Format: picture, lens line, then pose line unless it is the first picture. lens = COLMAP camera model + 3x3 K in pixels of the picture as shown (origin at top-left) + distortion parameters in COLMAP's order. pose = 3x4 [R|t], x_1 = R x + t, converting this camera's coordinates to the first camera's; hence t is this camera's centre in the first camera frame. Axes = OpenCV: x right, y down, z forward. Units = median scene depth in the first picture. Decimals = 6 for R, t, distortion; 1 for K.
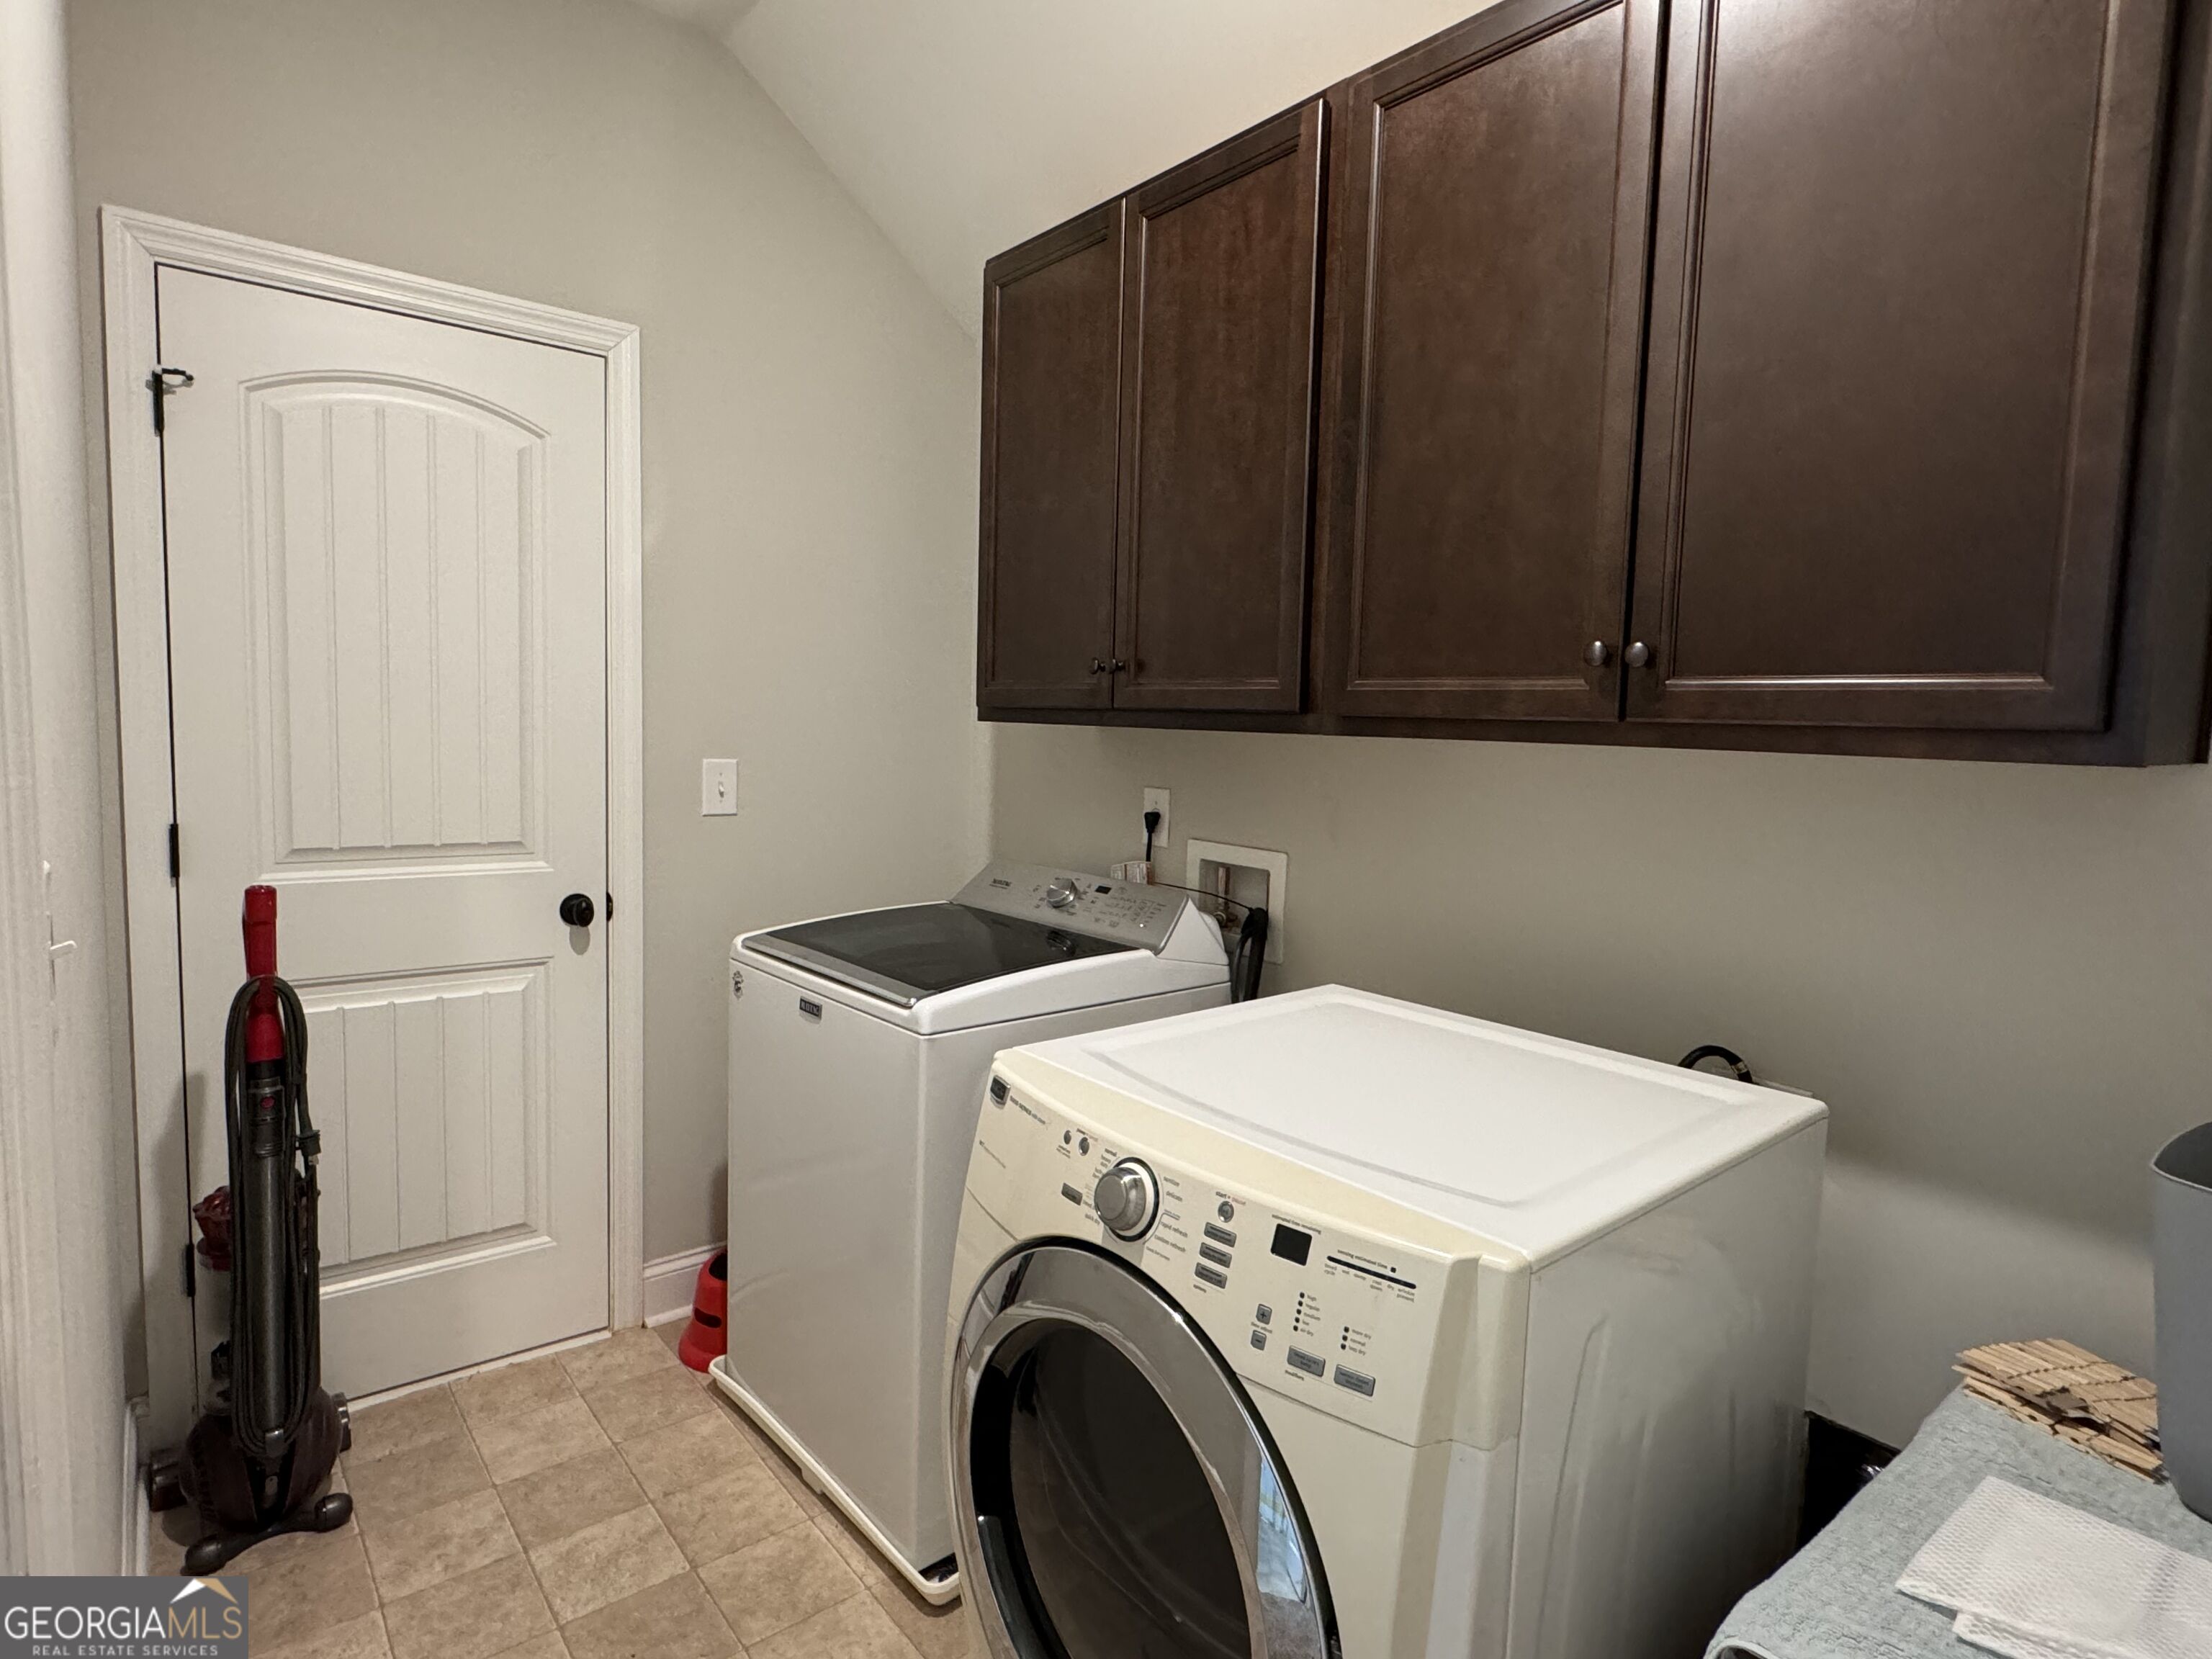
lens RADIAL K [[1221.6, 0, 1104.3], [0, 1221.6, 829.0], [0, 0, 1]] dist [0.001523, -0.000465]
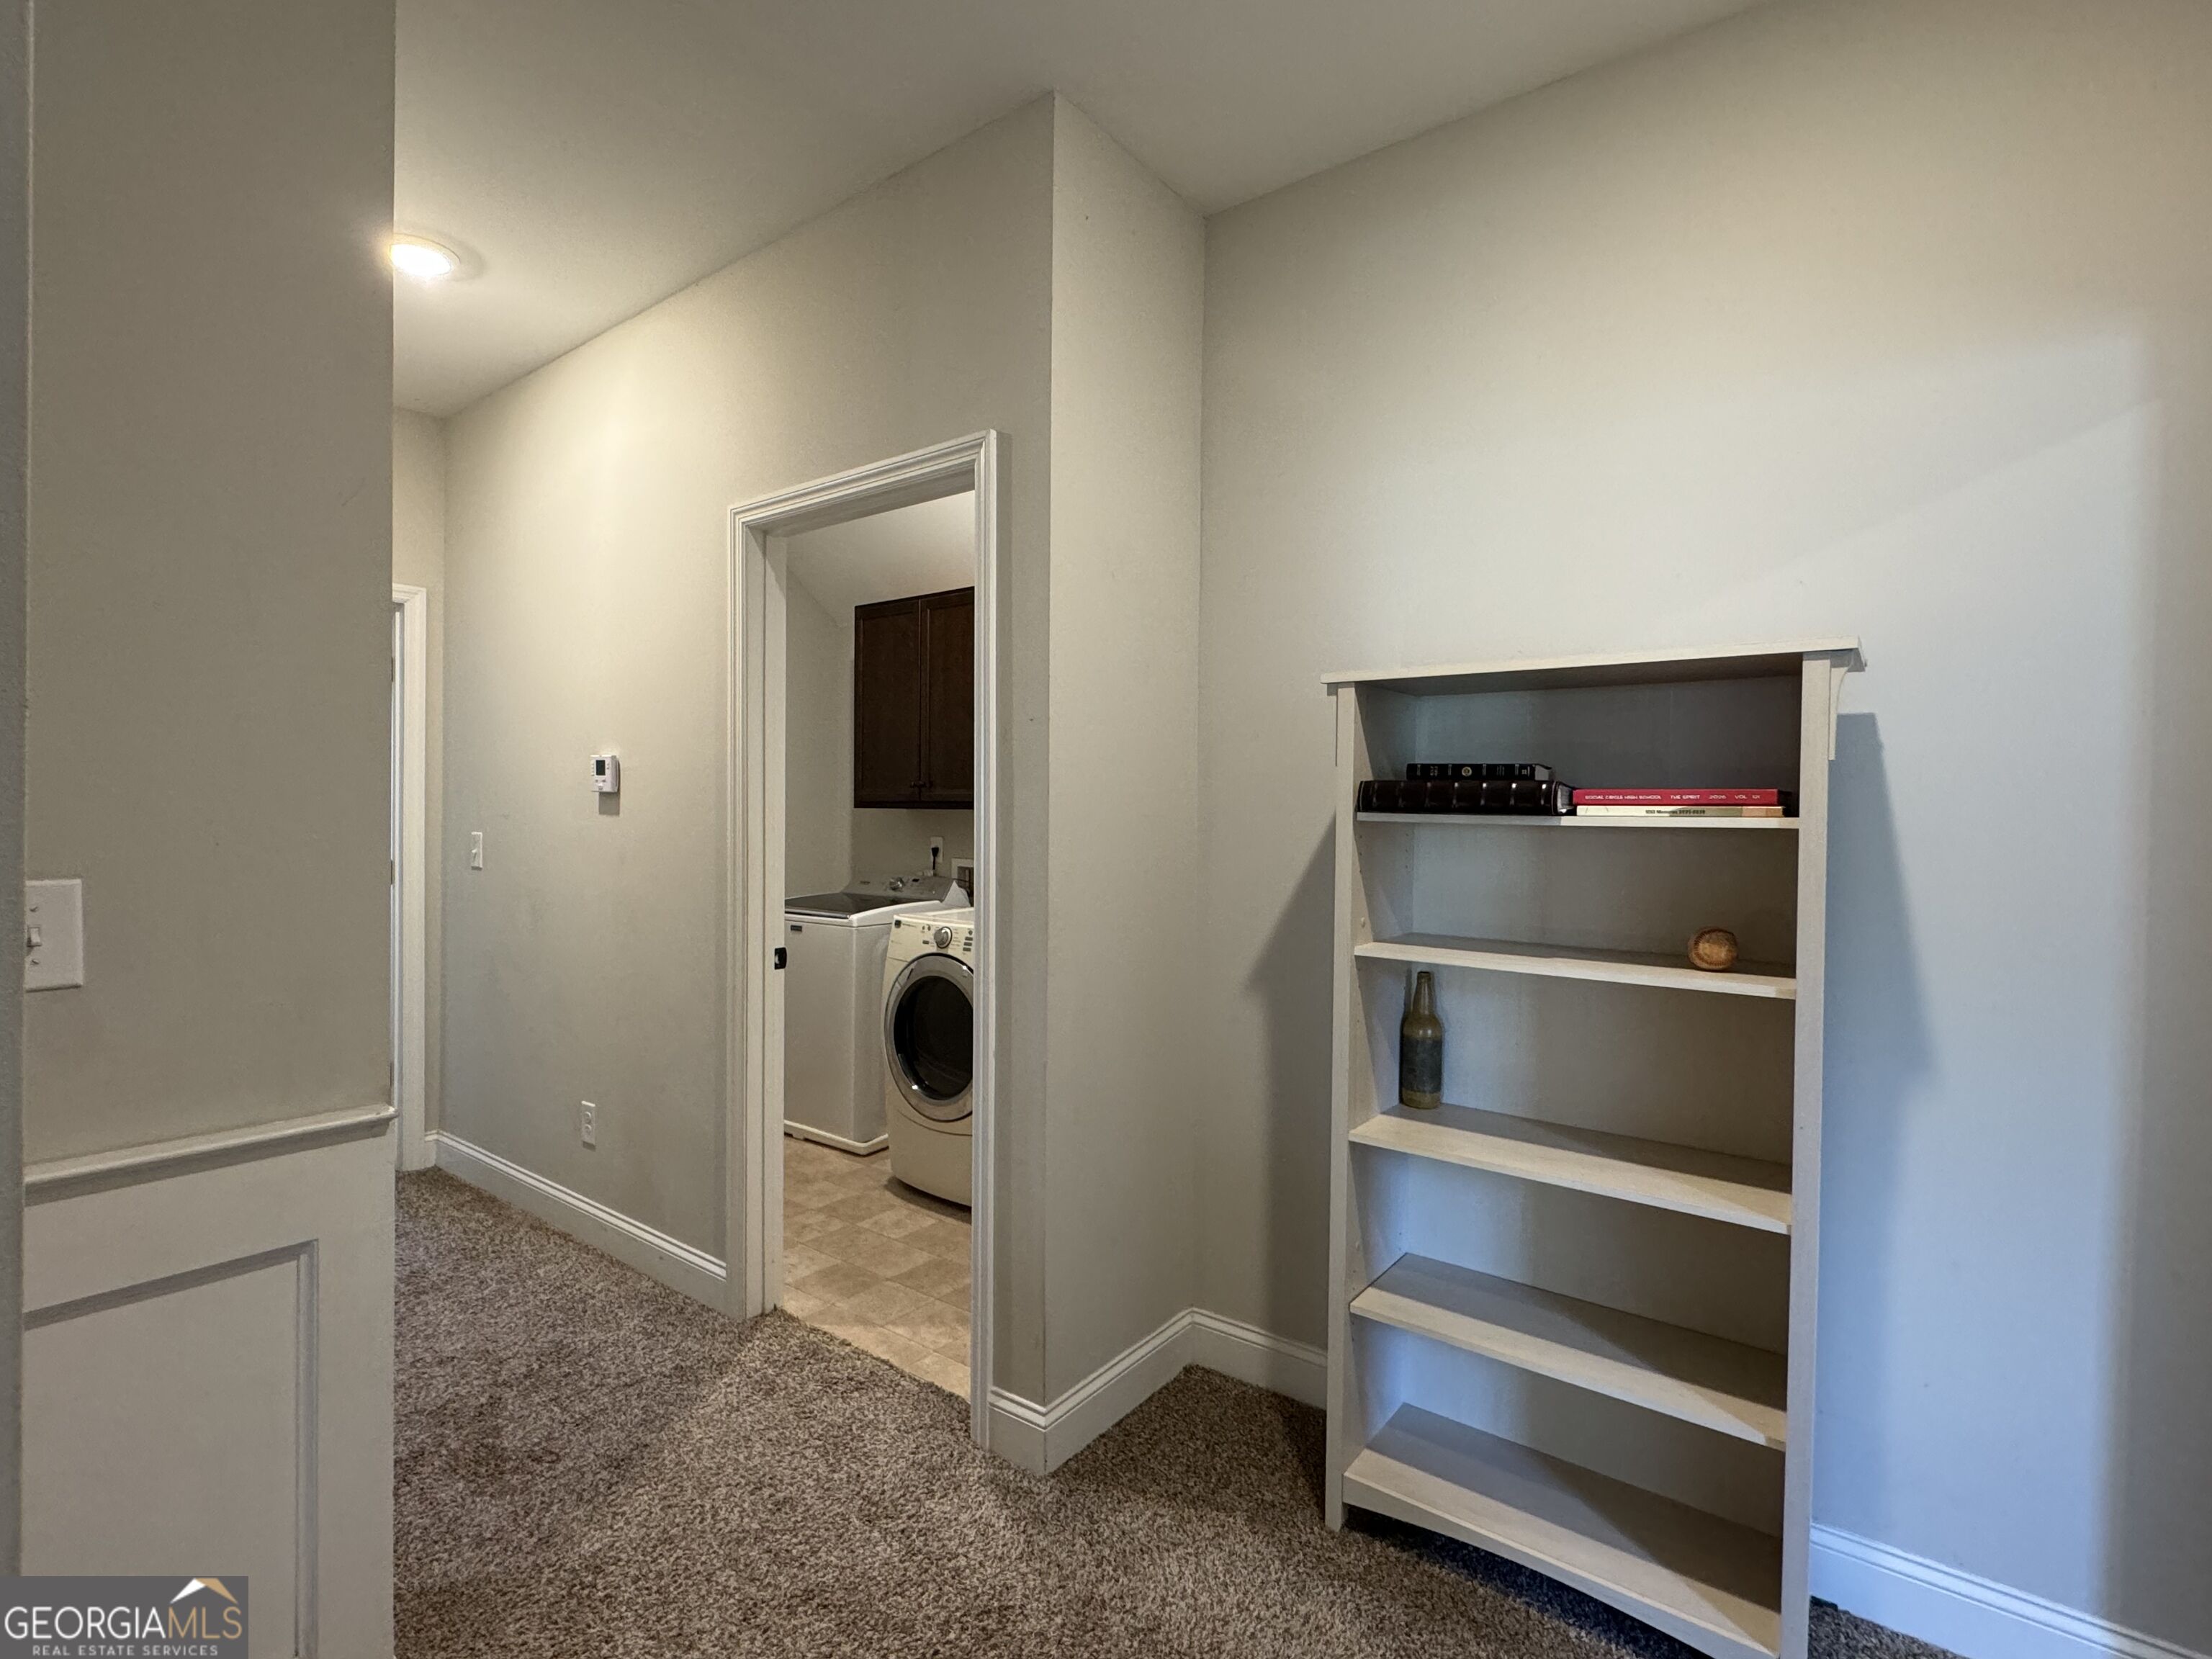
lens RADIAL K [[1036.5, 0, 1118.4], [0, 1036.5, 818.0], [0, 0, 1]] dist [-0.001197, 0.001889]
pose [[0.970464, -0.022950, 0.240153, -0.096719], [0.041473, 0.996516, -0.072361, 0.090923], [-0.237656, 0.080184, 0.968034, -0.991409]]
